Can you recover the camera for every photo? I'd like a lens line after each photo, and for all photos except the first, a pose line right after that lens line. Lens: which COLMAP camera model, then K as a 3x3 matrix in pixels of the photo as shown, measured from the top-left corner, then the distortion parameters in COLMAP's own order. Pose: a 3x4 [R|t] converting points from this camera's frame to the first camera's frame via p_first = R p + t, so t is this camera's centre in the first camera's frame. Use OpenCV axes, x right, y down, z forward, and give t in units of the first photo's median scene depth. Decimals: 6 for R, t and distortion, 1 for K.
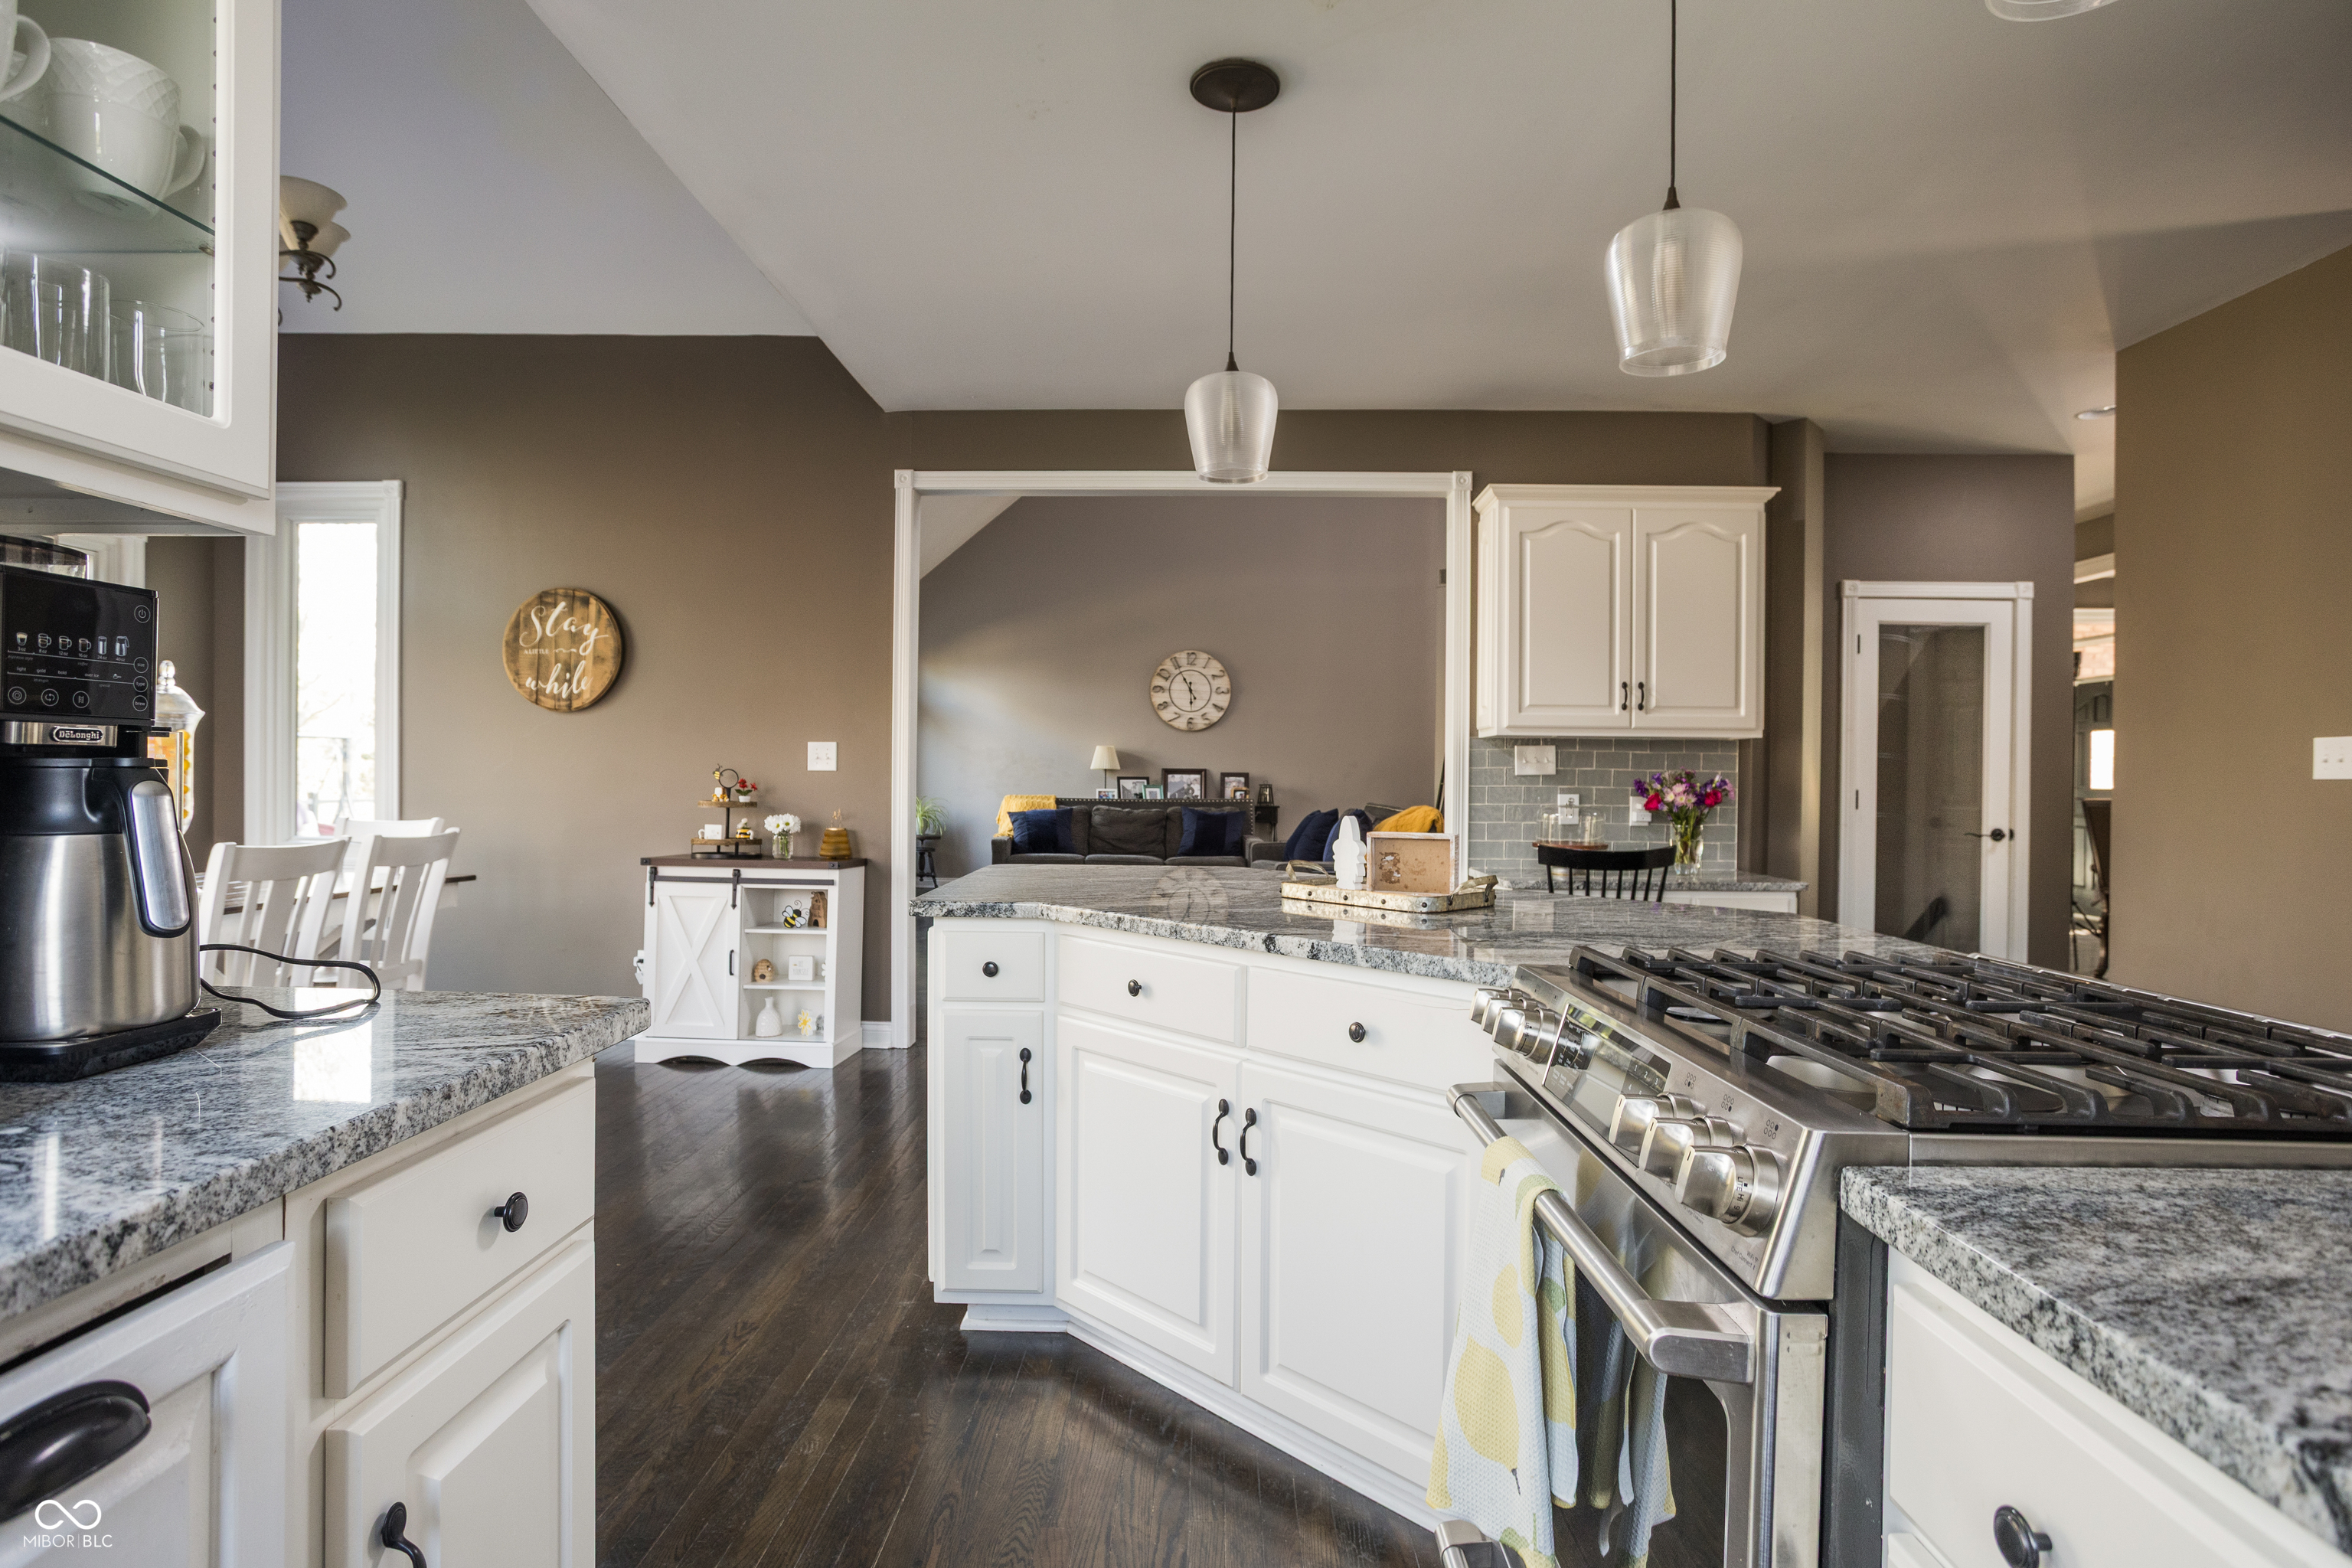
lens RADIAL K [[1219.3, 0, 1176.0], [0, 1219.3, 784.0], [0, 0, 1]] dist [0.002888, 0.001359]
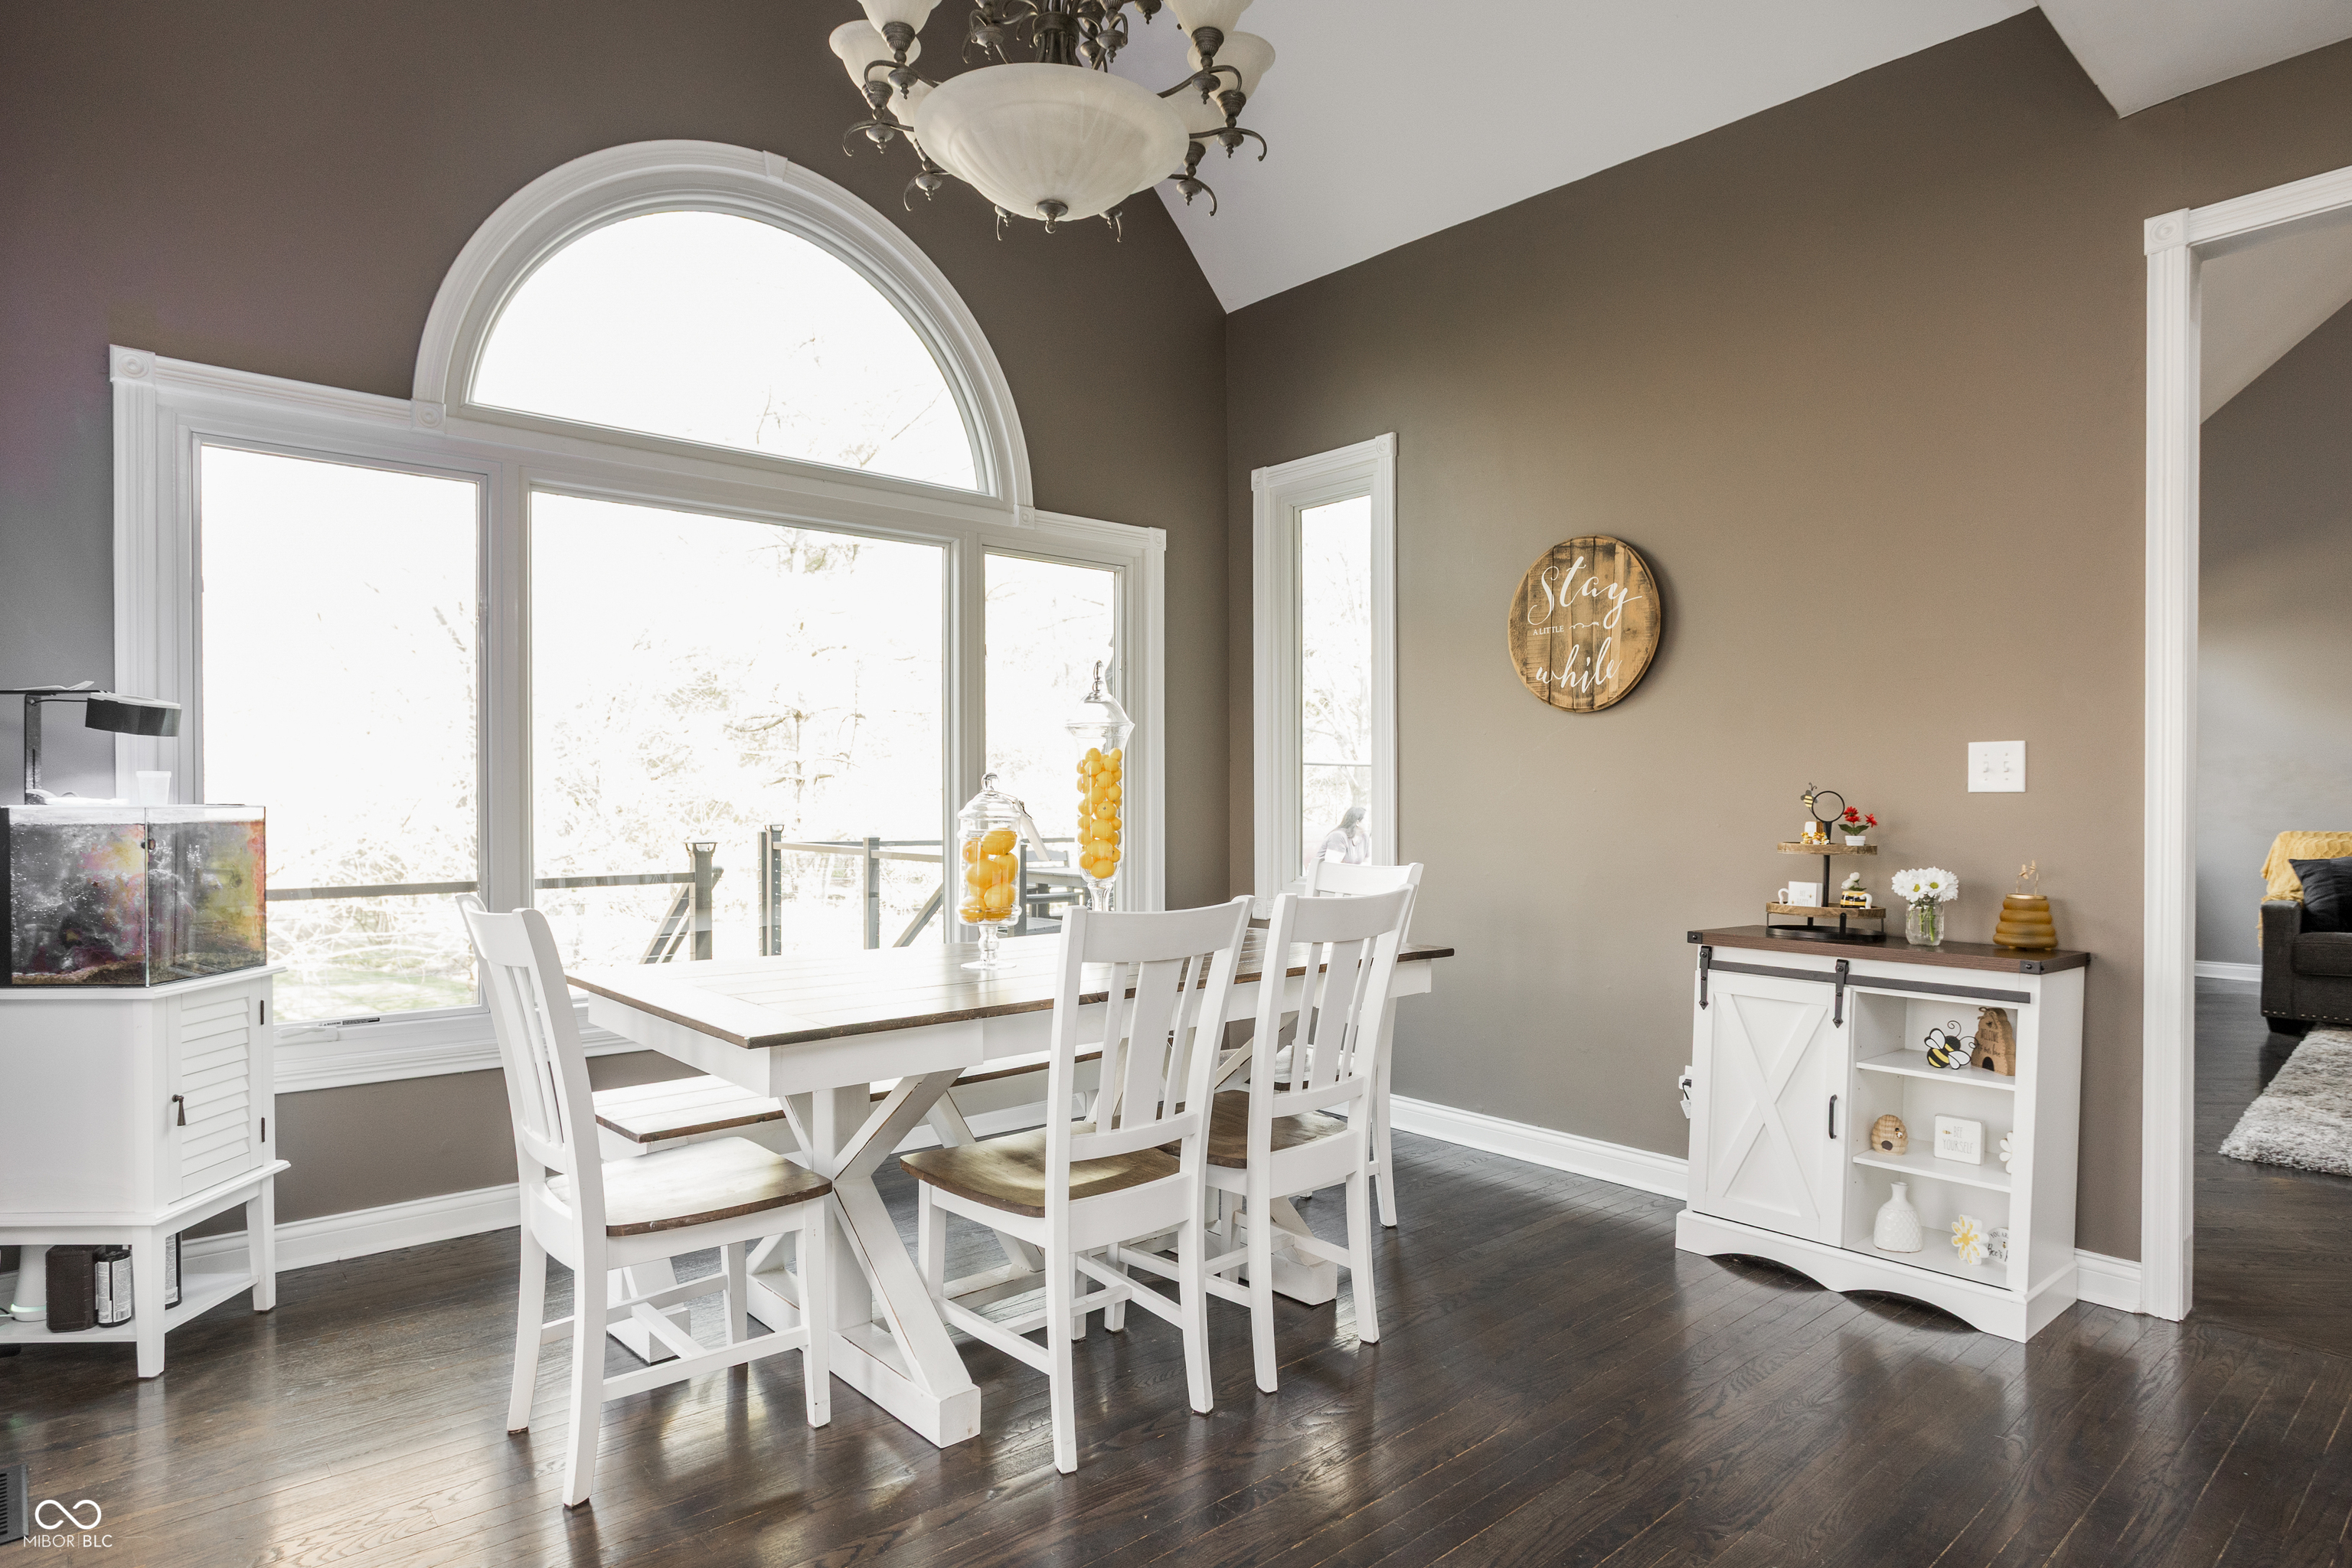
lens RADIAL K [[1280.0, 0, 1181.7], [0, 1280.0, 796.1], [0, 0, 1]] dist [-0.041540, 0.002110]
pose [[0.690995, -0.006795, -0.722827, -0.132839], [-0.000878, 0.999947, -0.010240, -0.002862], [0.722859, 0.007711, 0.690953, 0.331067]]
